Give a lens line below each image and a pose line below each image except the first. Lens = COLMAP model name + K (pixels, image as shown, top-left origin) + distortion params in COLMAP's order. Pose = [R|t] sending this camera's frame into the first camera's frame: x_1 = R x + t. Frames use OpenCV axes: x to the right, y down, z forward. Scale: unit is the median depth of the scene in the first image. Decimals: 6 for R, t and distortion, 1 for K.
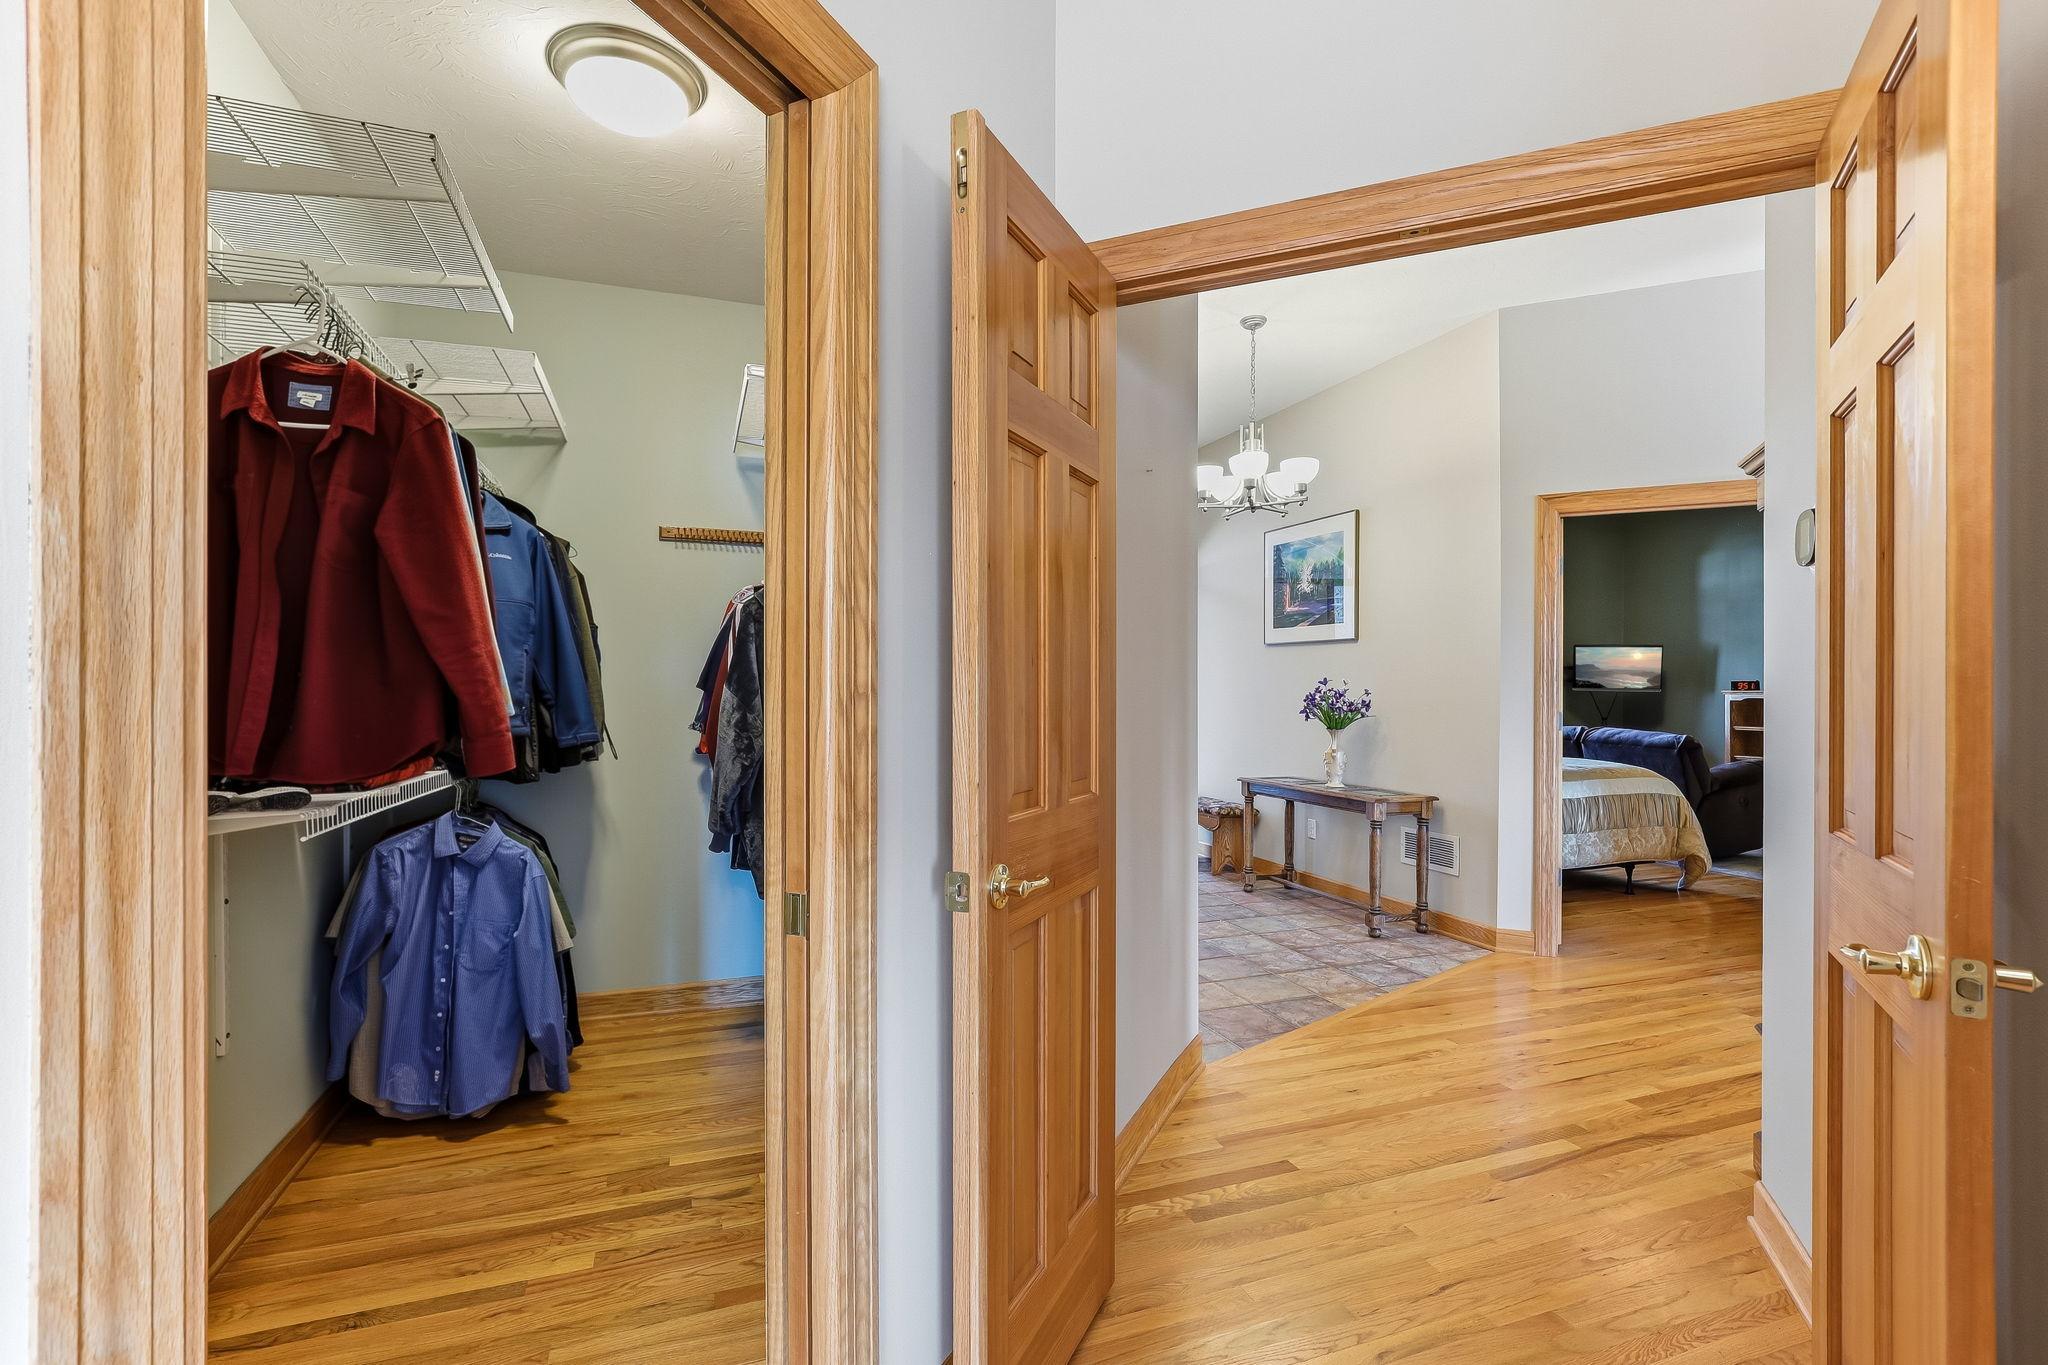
lens RADIAL K [[939.3, 0, 1026.9], [0, 939.3, 681.2], [0, 0, 1]] dist [-0.000801, -0.000039]
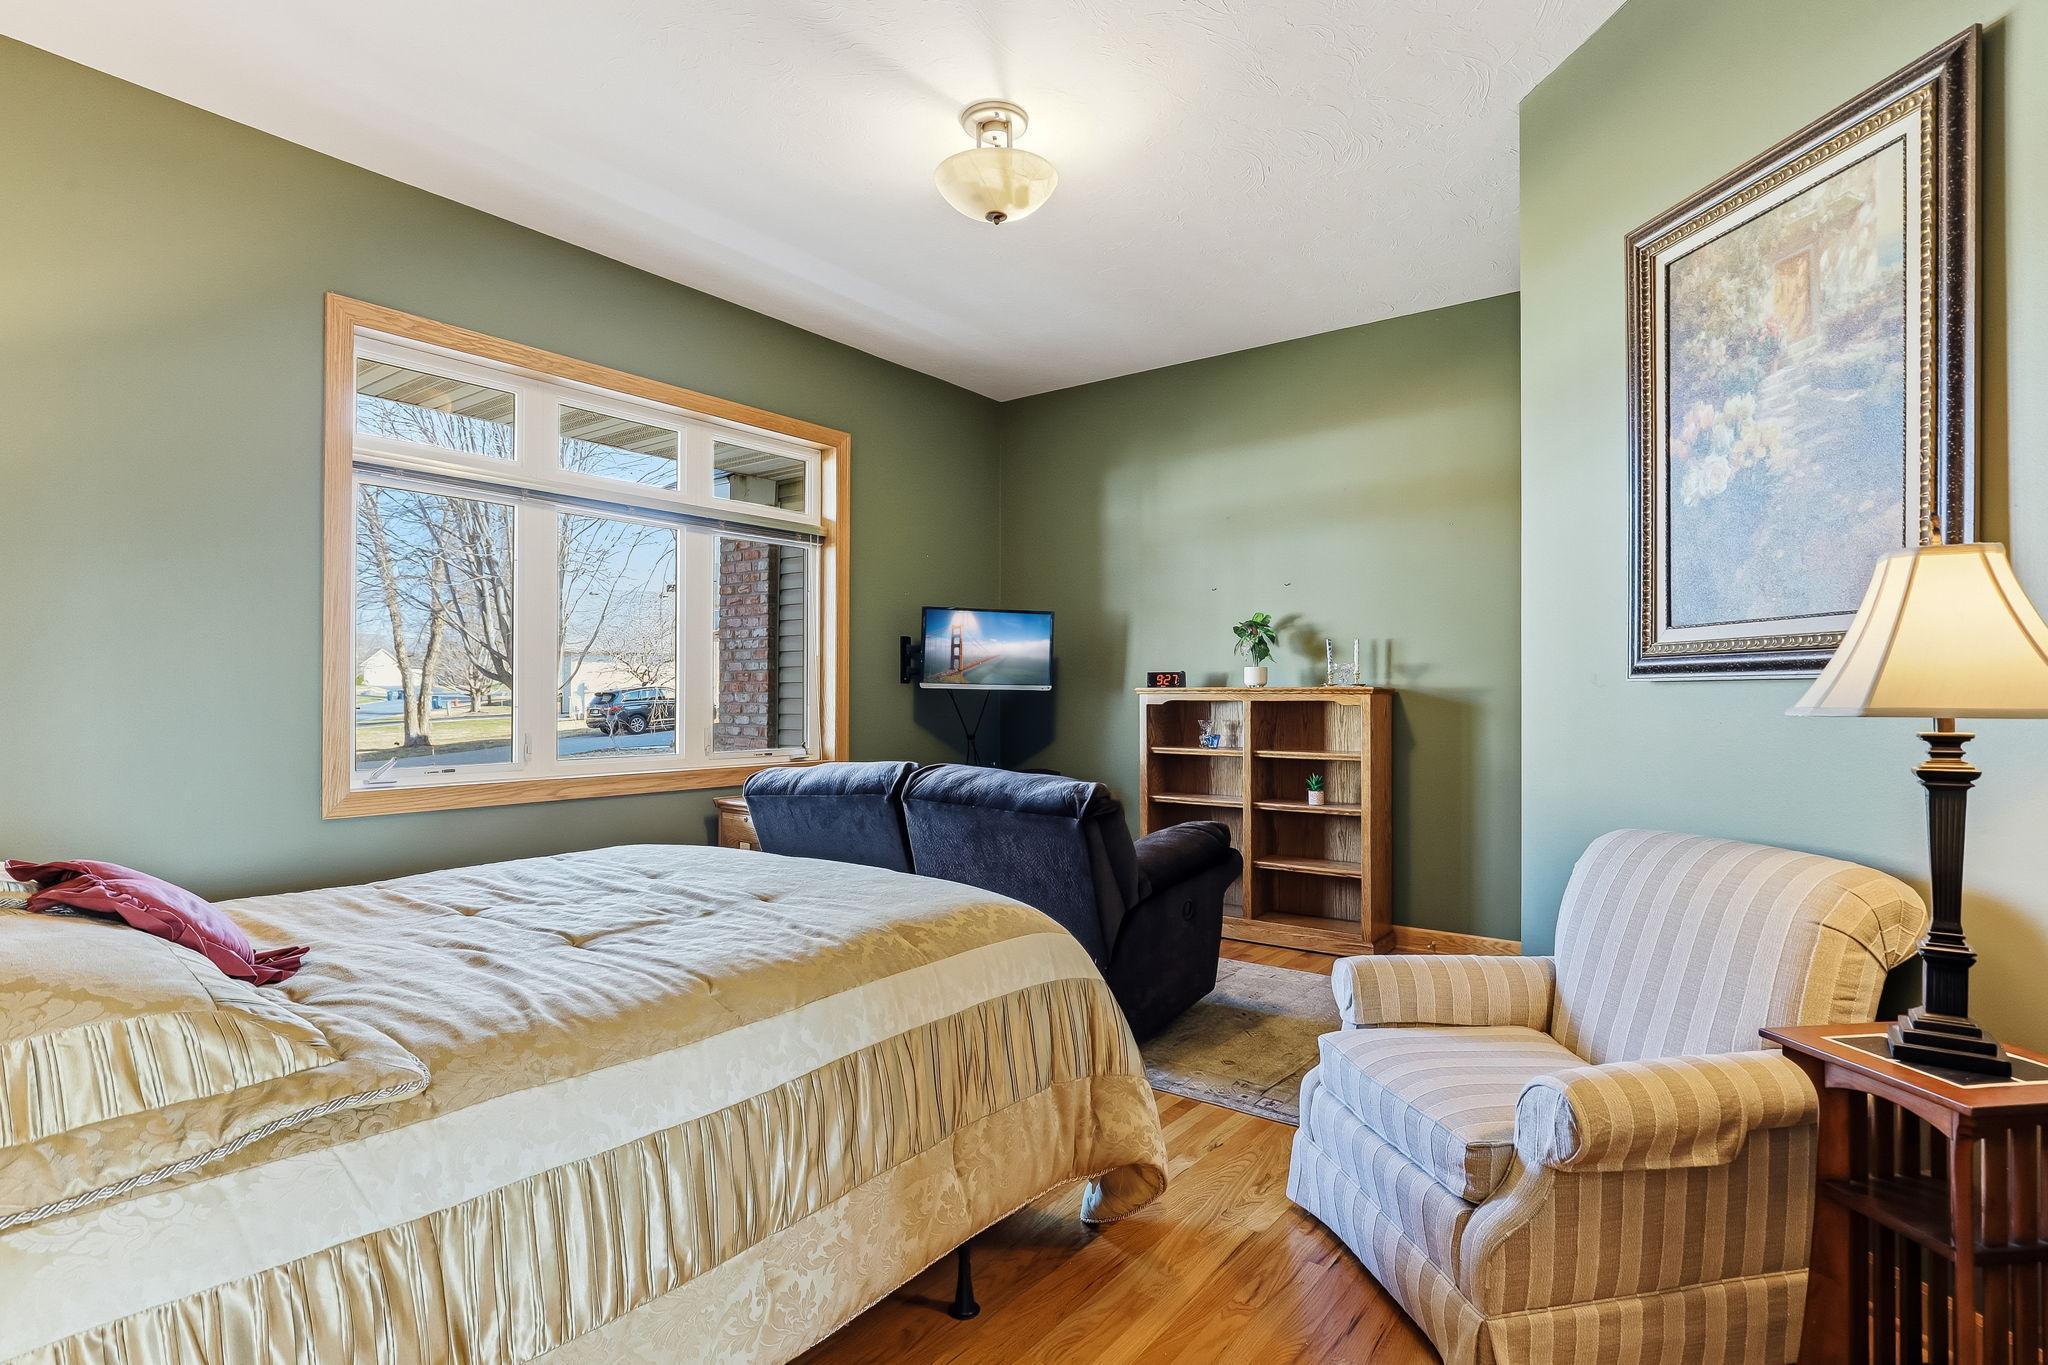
lens RADIAL K [[1105.2, 0, 1022.1], [0, 1105.2, 687.1], [0, 0, 1]] dist [-0.000258, -0.000002]
pose [[0.844092, -0.001317, 0.536197, 0.342782], [0.001903, 0.999998, -0.000538, 0.011125], [-0.536195, 0.001475, 0.844093, 0.504576]]
